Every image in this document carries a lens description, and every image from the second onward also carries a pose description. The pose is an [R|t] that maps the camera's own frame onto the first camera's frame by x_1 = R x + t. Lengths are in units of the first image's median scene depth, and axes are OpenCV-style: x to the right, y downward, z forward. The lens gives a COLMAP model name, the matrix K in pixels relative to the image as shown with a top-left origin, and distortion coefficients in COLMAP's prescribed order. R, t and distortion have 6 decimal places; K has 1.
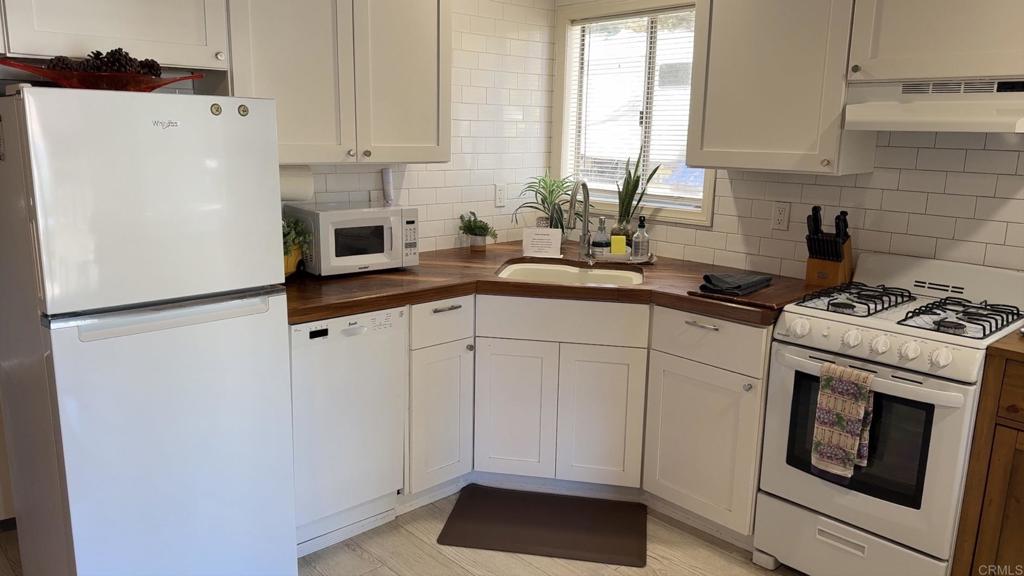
lens RADIAL K [[768.4, 0, 512.0], [0, 768.4, 288.0], [0, 0, 1]] dist [0.044731, -0.002938]
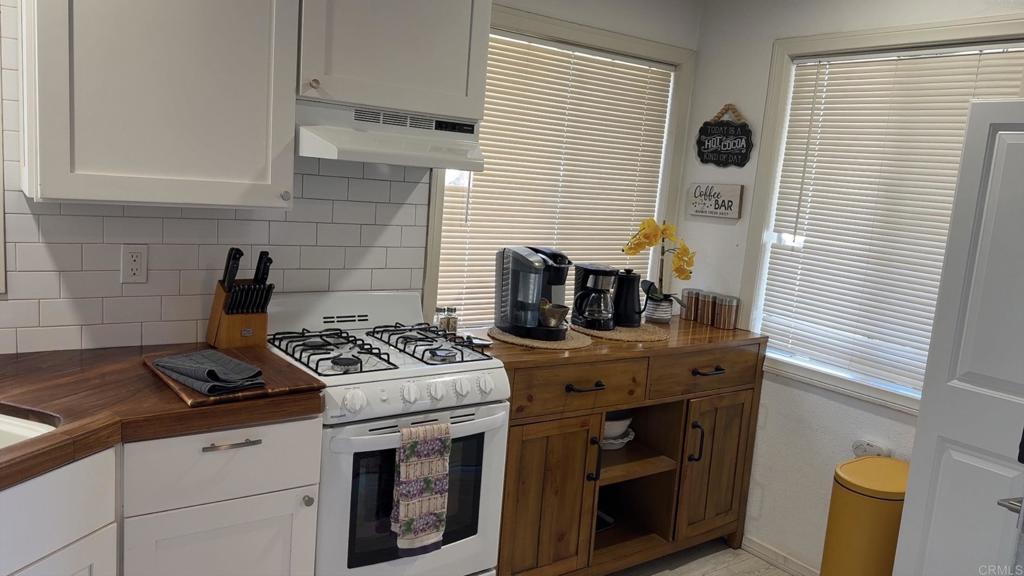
lens RADIAL K [[768.4, 0, 512.0], [0, 768.4, 288.0], [0, 0, 1]] dist [0.044731, -0.002938]
pose [[0.123455, -0.158070, 0.979680, -0.382794], [0.130334, 0.981263, 0.141902, -0.158036], [-0.983754, 0.110167, 0.141743, 0.701220]]
